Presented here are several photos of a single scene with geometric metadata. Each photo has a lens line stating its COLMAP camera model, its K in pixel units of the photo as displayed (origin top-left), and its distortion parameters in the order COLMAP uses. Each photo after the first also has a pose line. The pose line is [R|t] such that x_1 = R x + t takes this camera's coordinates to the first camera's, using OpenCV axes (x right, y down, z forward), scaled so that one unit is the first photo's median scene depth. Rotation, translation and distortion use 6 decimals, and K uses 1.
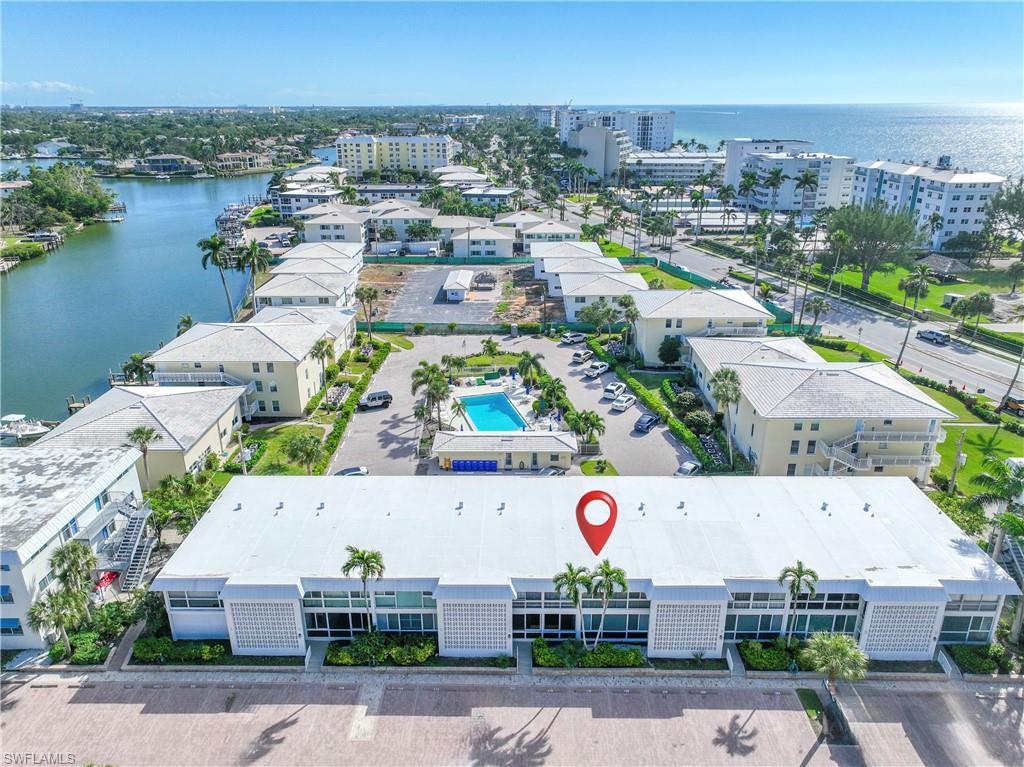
lens RADIAL K [[712.5, 0, 512.0], [0, 712.5, 383.5], [0, 0, 1]] dist [-0.002088, 0.028294]
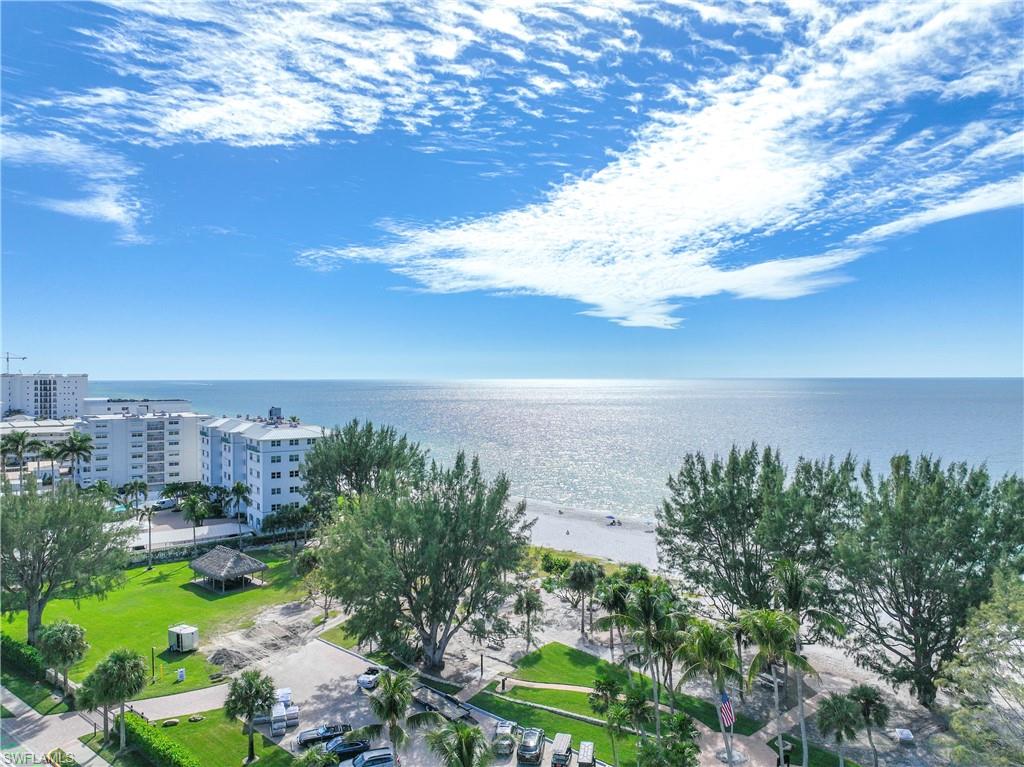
lens RADIAL K [[712.5, 0, 512.0], [0, 712.5, 383.5], [0, 0, 1]] dist [-0.002088, 0.028294]
pose [[0.816513, 0.001580, 0.577325, 0.297128], [0.207994, 0.932040, -0.296717, -0.048942], [-0.538559, 0.362353, 0.760694, 0.215929]]
